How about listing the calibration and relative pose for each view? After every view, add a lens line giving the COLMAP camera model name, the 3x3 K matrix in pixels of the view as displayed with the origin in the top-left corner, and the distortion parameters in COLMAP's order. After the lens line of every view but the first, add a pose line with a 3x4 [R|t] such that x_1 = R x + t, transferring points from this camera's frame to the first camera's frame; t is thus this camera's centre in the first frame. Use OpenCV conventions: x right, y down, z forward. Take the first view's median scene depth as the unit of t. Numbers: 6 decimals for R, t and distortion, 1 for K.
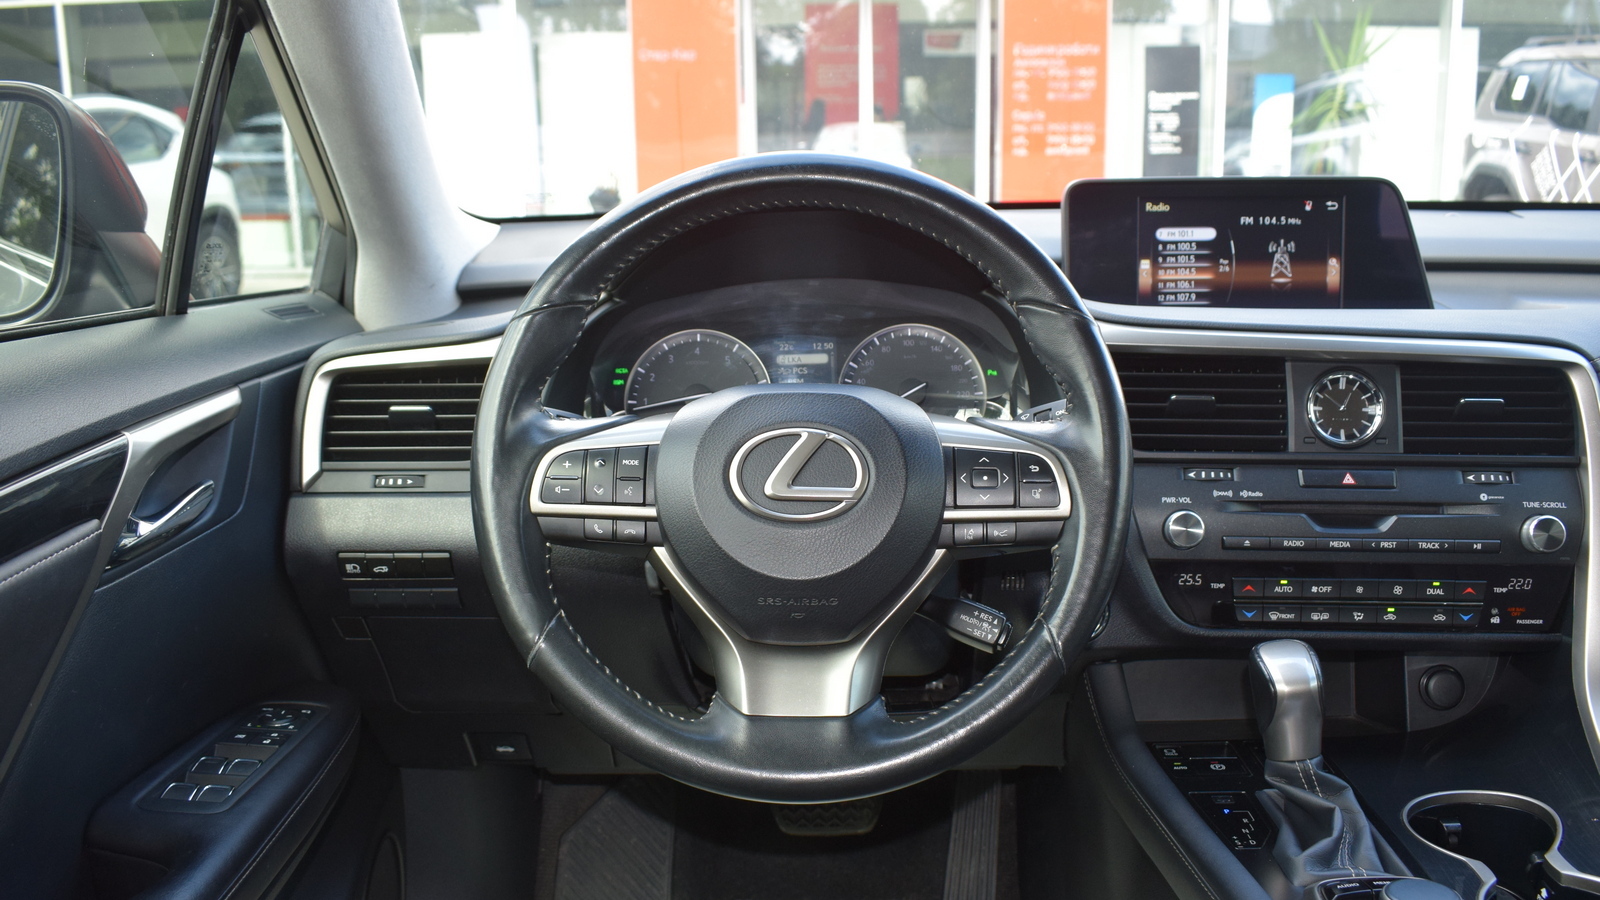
lens RADIAL K [[1353.6, 0, 800.0], [0, 1353.6, 450.0], [0, 0, 1]] dist [-0.083145, 0.004286]
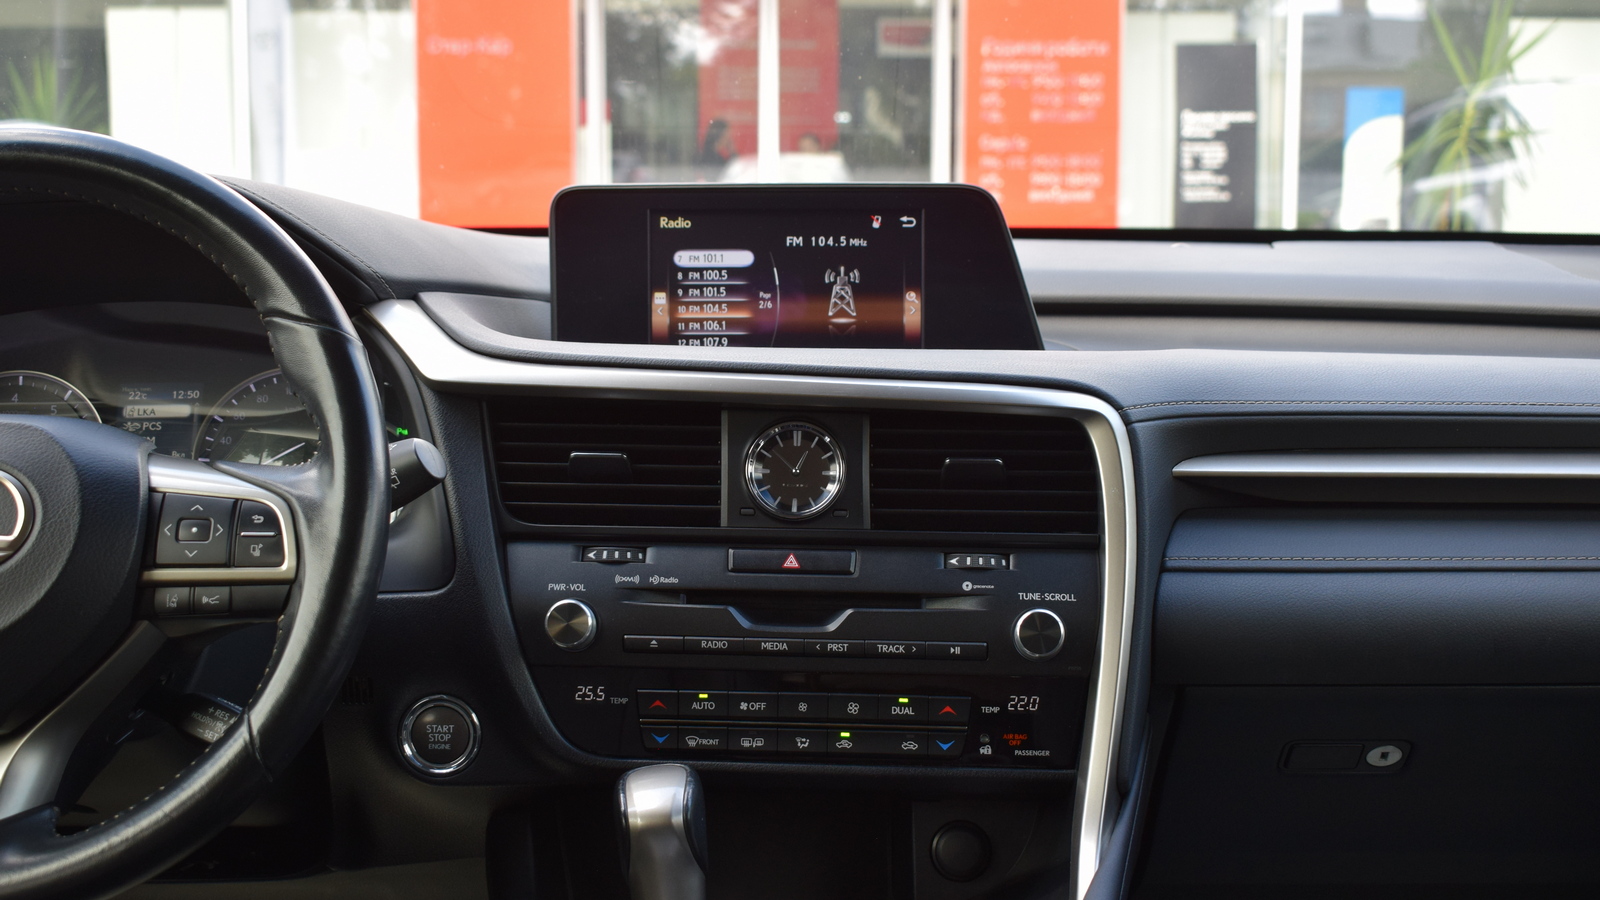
lens RADIAL K [[2074.6, 0, 800.0], [0, 2074.6, 450.0], [0, 0, 1]] dist [-0.053327, -0.069931]
pose [[0.999417, 0.013029, 0.031569, 0.301190], [-0.009892, 0.995179, -0.097580, 0.059038], [-0.032688, 0.097211, 0.994727, -0.148511]]
